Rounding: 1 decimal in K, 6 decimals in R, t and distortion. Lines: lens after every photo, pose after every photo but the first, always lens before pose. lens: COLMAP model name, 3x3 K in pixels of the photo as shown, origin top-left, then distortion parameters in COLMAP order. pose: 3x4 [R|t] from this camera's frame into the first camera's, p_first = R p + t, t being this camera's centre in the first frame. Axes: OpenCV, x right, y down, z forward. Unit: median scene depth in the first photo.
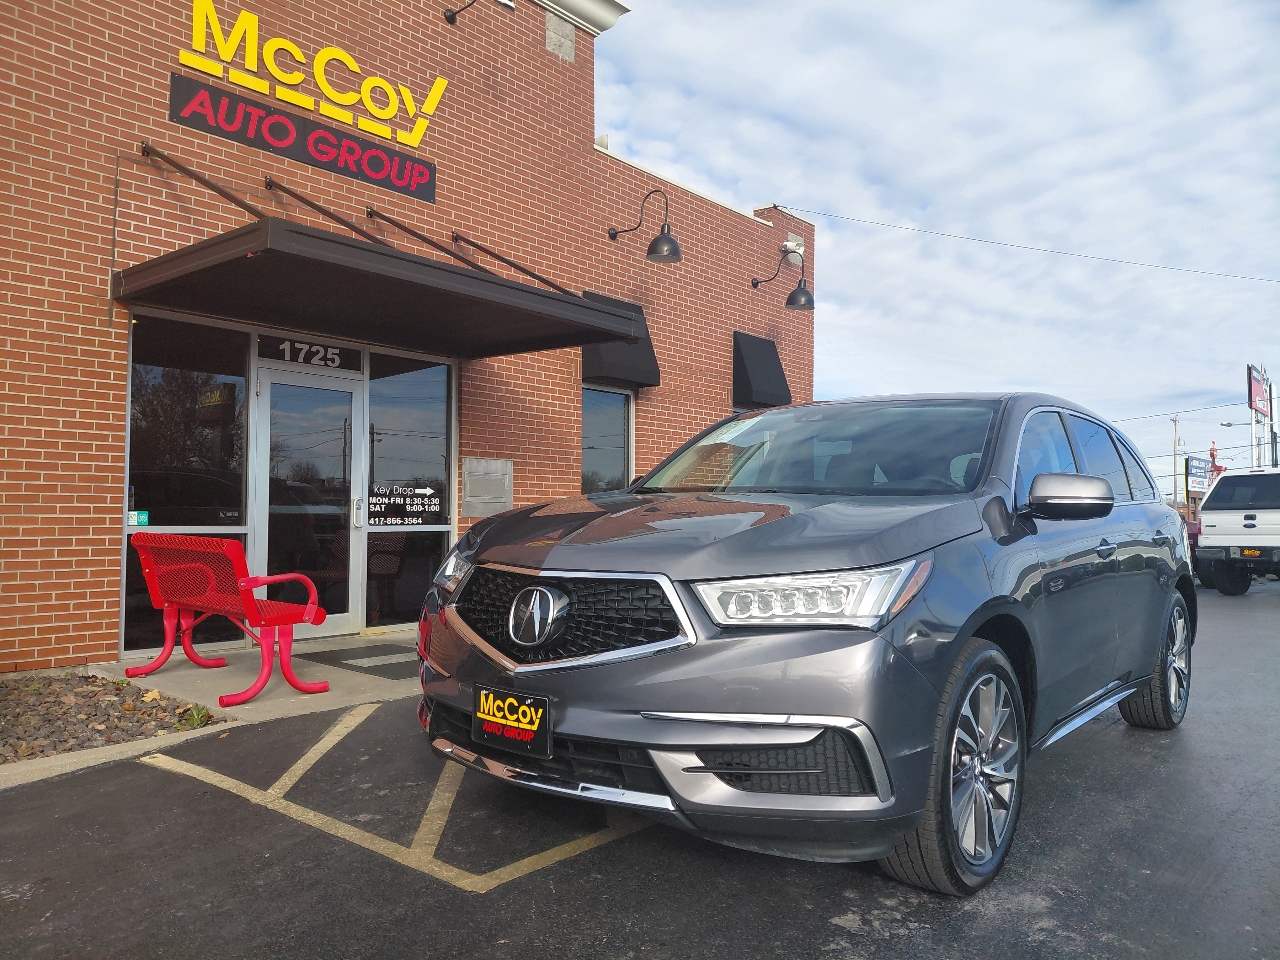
lens RADIAL K [[964.1, 0, 654.2], [0, 964.1, 483.3], [0, 0, 1]] dist [0.030521, -0.057864]
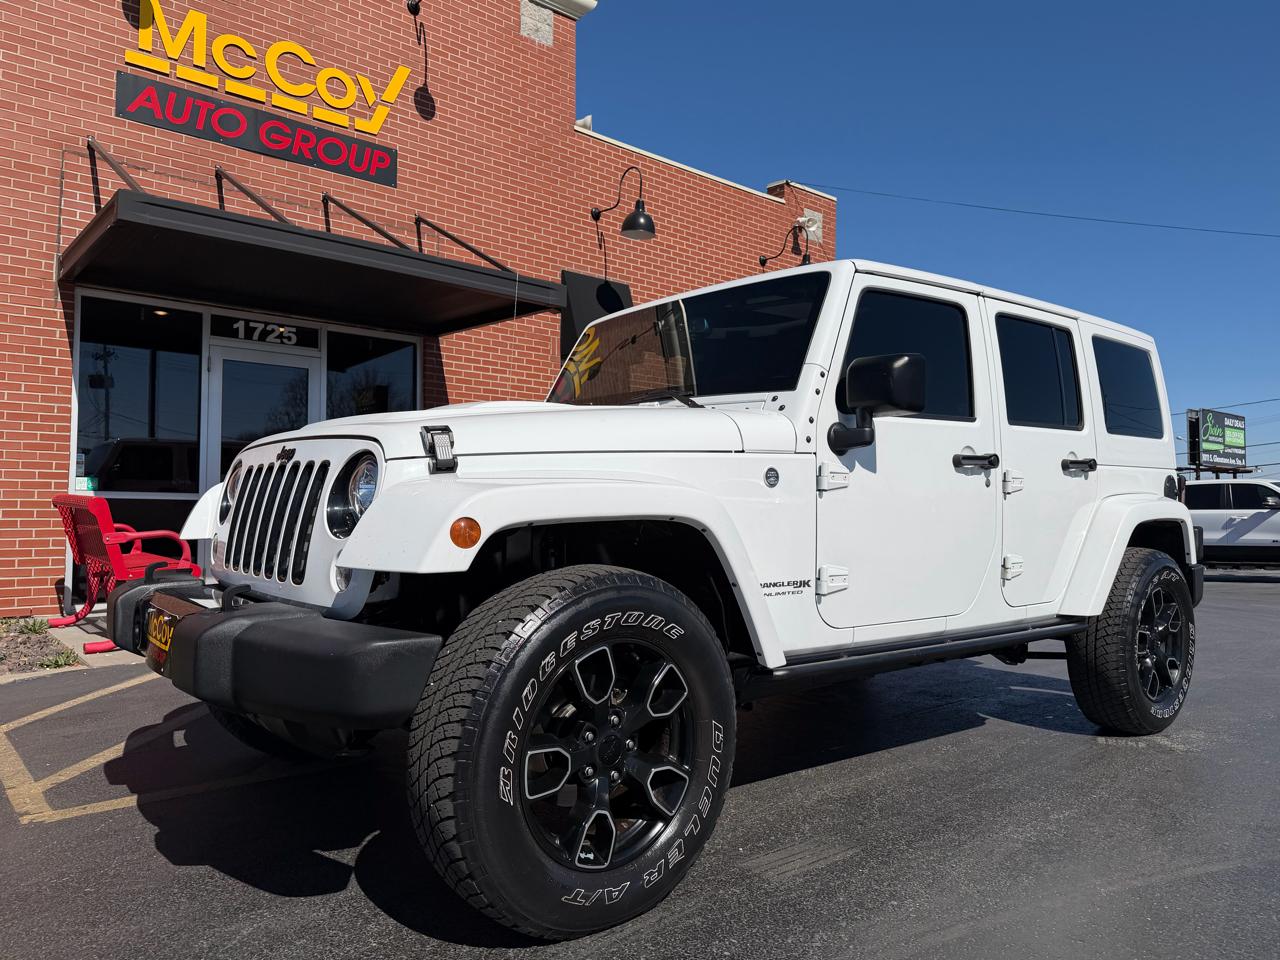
lens RADIAL K [[916.5, 0, 641.2], [0, 916.5, 482.0], [0, 0, 1]] dist [0.029225, -0.036324]
pose [[0.987420, -0.001139, -0.158114, 0.210199], [0.002006, 0.999984, 0.005321, 0.025667], [0.158105, -0.005571, 0.987407, 0.066640]]
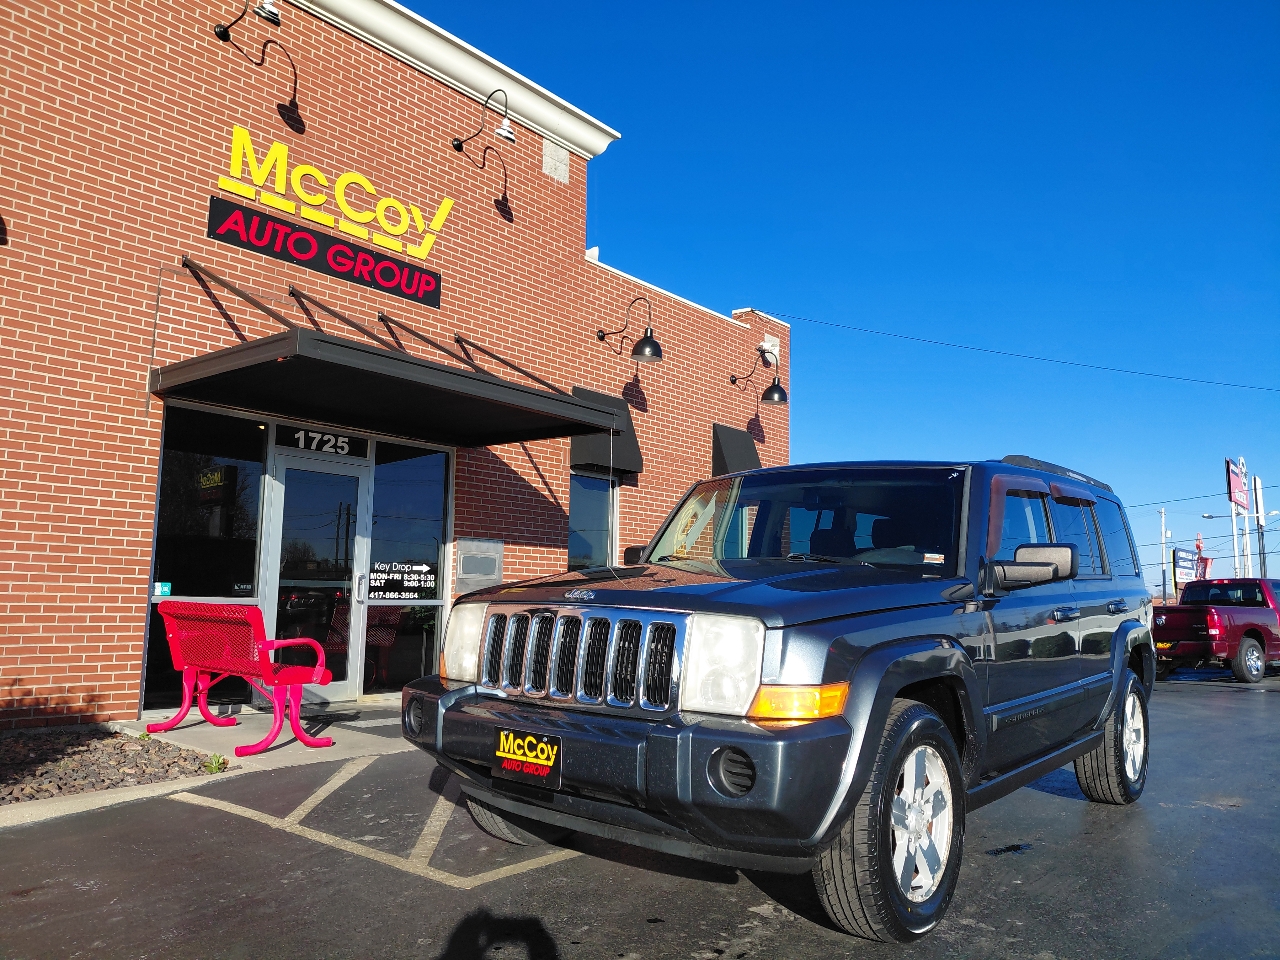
lens RADIAL K [[964.1, 0, 661.2], [0, 964.1, 491.6], [0, 0, 1]] dist [0.030521, -0.057864]
pose [[0.999811, 0.013955, 0.013524, 0.017555], [-0.012855, 0.996848, -0.078284, 0.004025], [-0.014574, 0.078096, 0.996839, -0.102105]]
